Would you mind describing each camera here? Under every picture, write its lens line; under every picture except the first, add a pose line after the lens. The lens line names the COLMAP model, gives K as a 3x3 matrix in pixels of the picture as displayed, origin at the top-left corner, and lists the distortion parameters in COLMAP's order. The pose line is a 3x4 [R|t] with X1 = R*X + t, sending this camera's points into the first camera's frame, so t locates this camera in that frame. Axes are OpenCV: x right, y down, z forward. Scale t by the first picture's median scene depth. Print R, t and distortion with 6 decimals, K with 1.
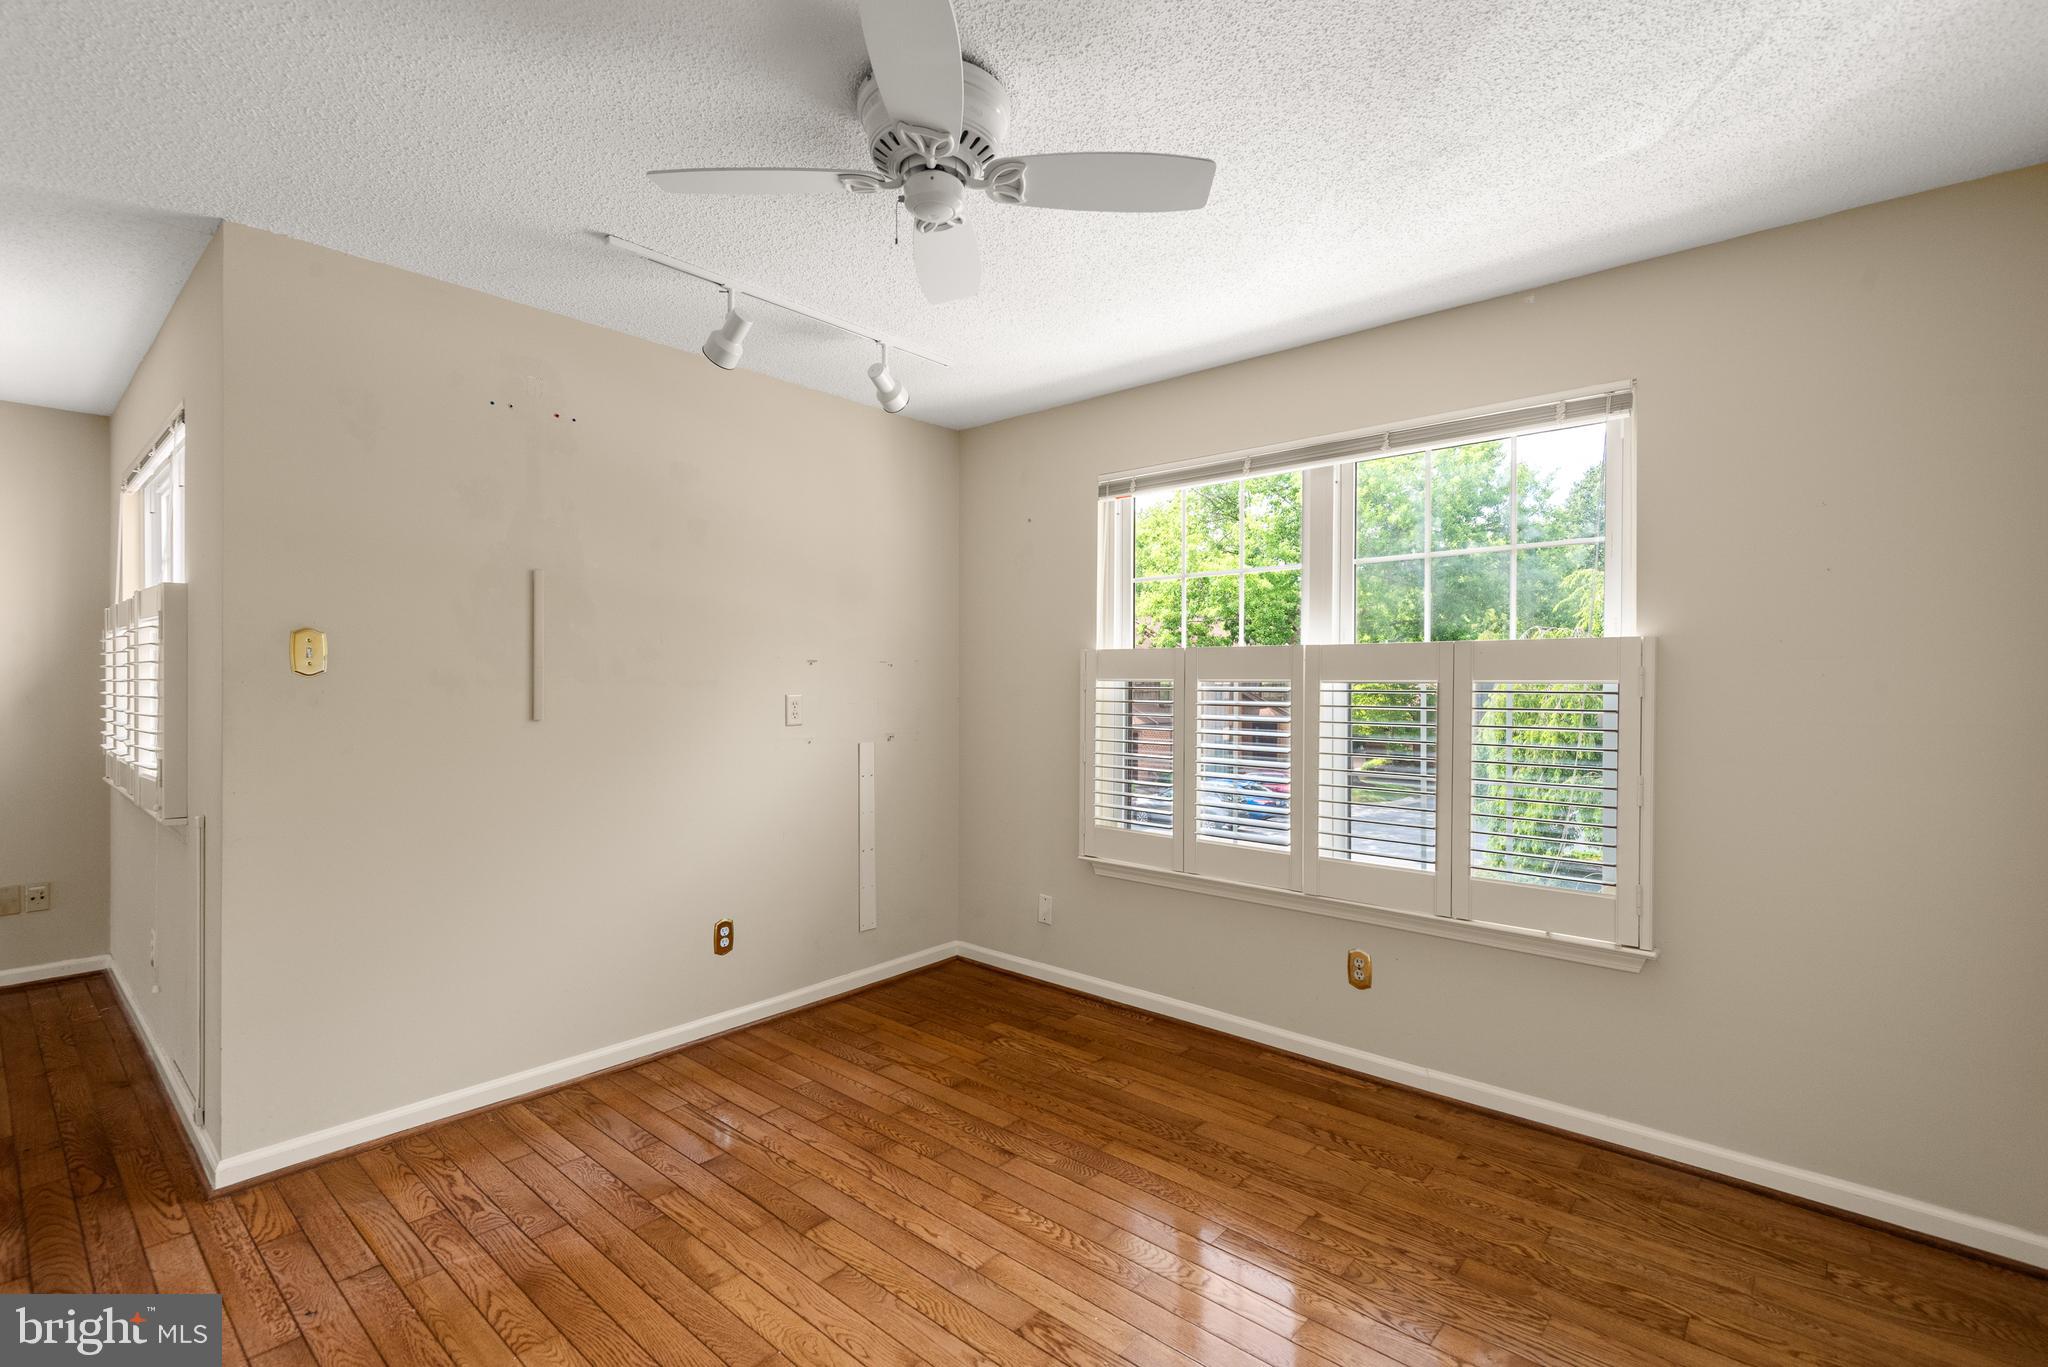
lens RADIAL K [[887.5, 0, 1030.8], [0, 887.5, 698.8], [0, 0, 1]] dist [0.011931, -0.000524]
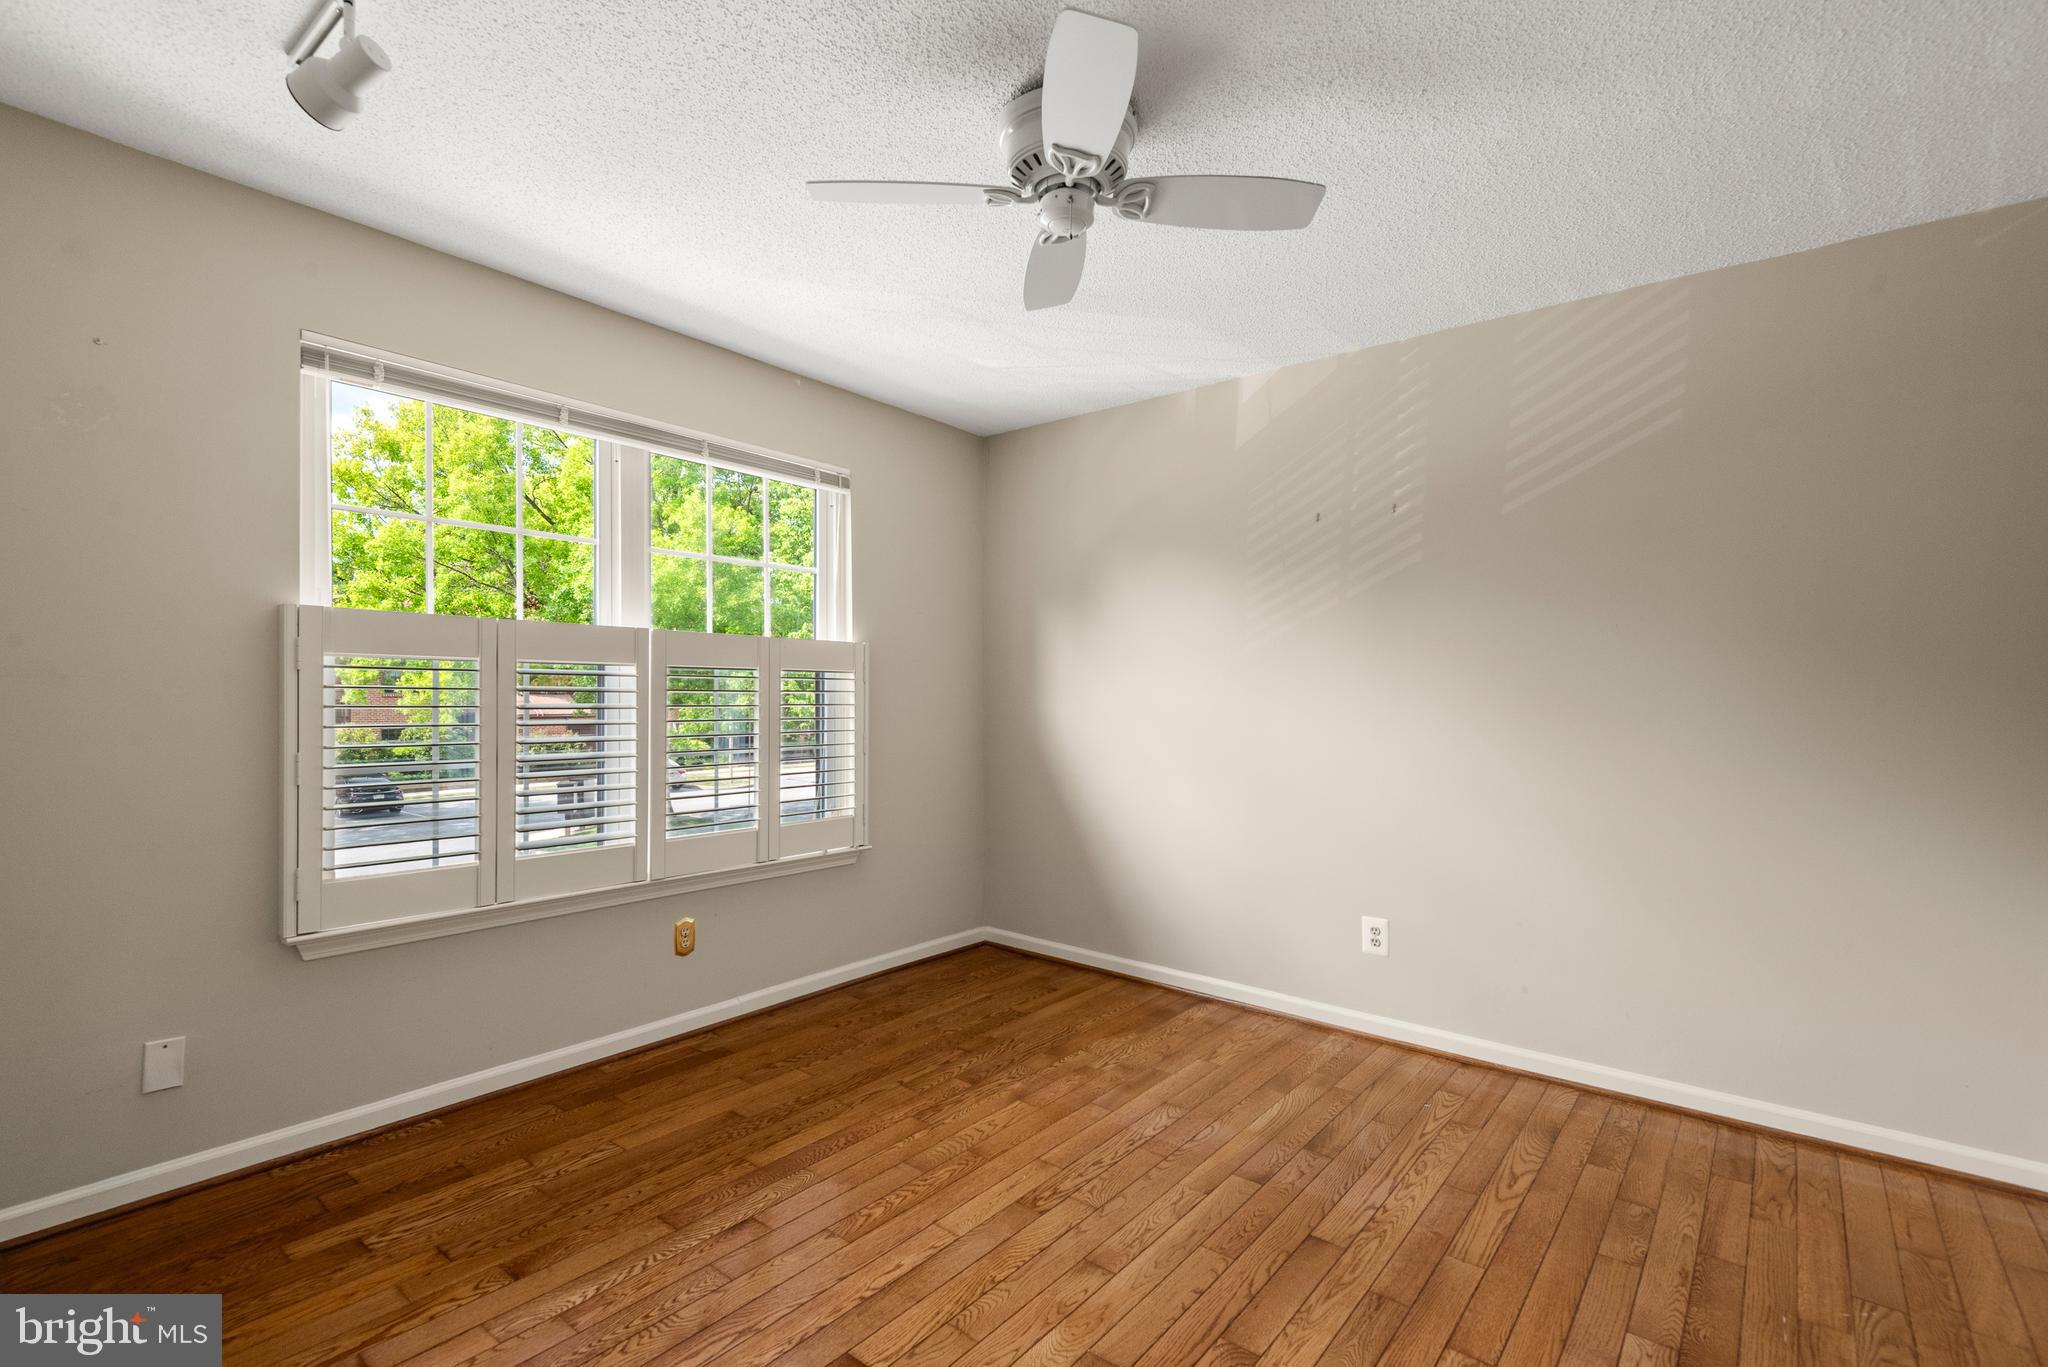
lens RADIAL K [[939.6, 0, 1024.2], [0, 939.6, 688.7], [0, 0, 1]] dist [0.025402, -0.010819]
pose [[-0.027105, -0.015630, 0.999510, -0.792781], [-0.011050, 0.999821, 0.015336, -0.016372], [-0.999572, -0.010629, -0.027272, 0.645185]]
